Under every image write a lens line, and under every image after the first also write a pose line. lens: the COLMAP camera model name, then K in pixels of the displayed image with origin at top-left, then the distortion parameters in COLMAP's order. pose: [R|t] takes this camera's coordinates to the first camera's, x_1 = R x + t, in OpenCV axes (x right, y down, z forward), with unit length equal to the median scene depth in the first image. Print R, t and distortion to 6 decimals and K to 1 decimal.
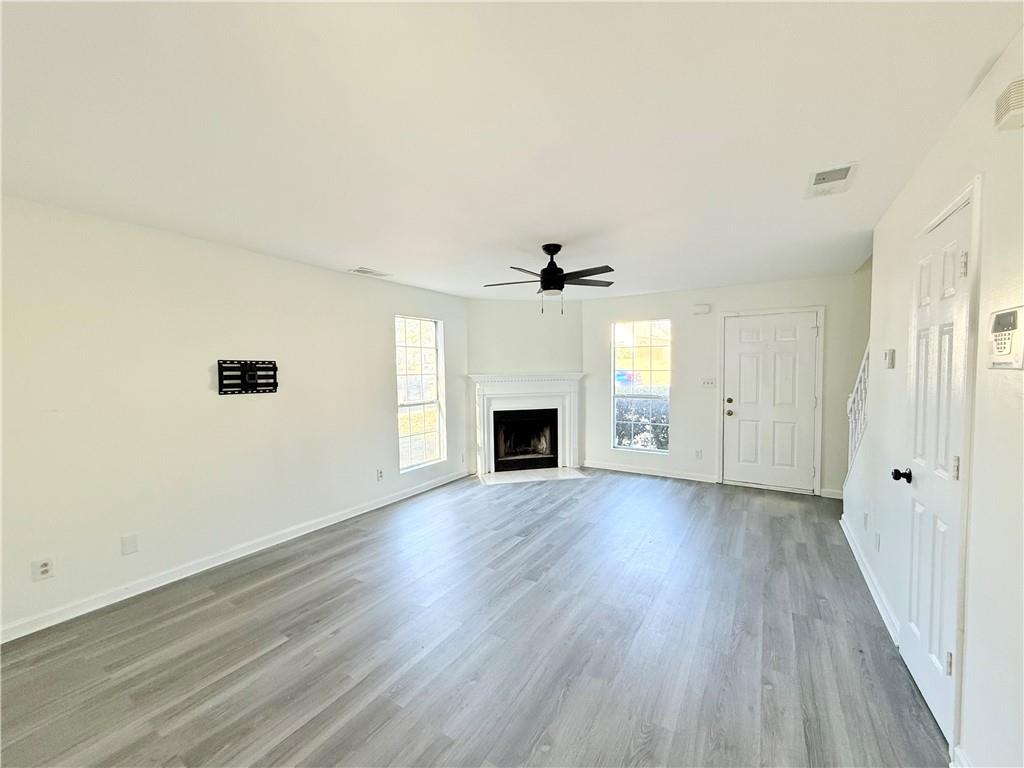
lens RADIAL K [[405.5, 0, 511.6], [0, 405.5, 385.6], [0, 0, 1]] dist [-0.002826, -0.000971]
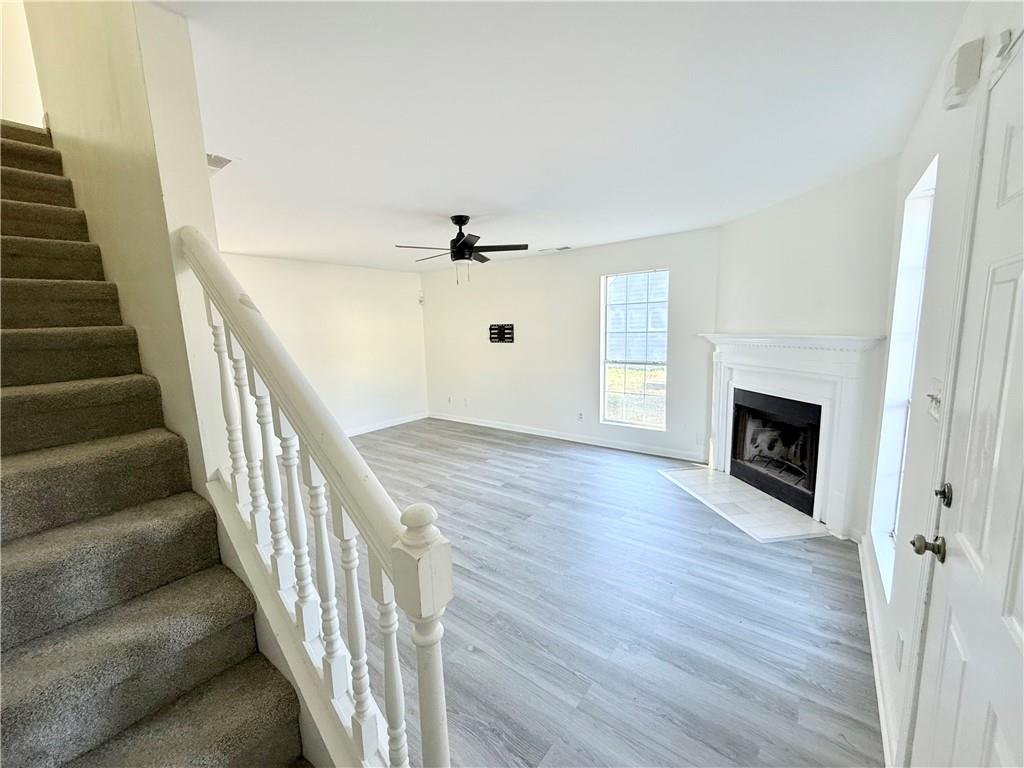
lens RADIAL K [[405.5, 0, 505.0], [0, 405.5, 381.1], [0, 0, 1]] dist [-0.002826, -0.000971]
pose [[-0.100376, 0.146859, -0.984051, 0.749251], [-0.009128, 0.988869, 0.148509, -0.051638], [0.994908, 0.023889, -0.097918, 0.772429]]
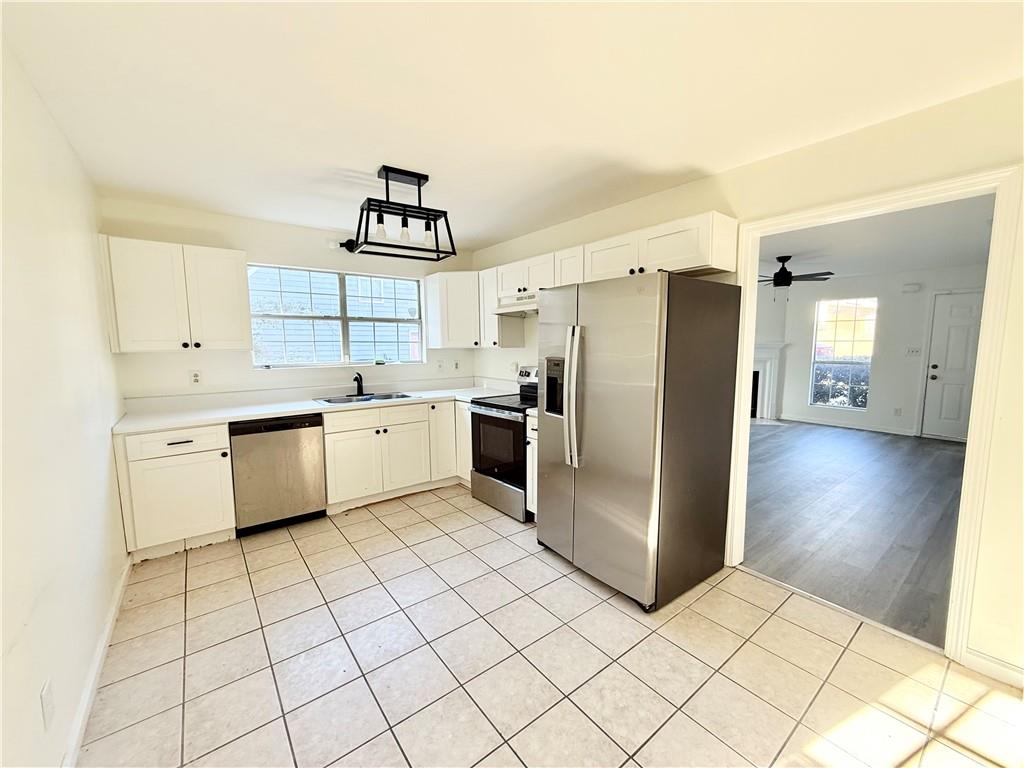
lens RADIAL K [[405.5, 0, 507.4], [0, 405.5, 384.7], [0, 0, 1]] dist [-0.002826, -0.000971]
pose [[0.935186, 0.043023, -0.351534, -0.202371], [-0.021164, 0.997609, 0.065791, 0.037733], [0.353524, -0.054087, 0.933861, -0.525465]]
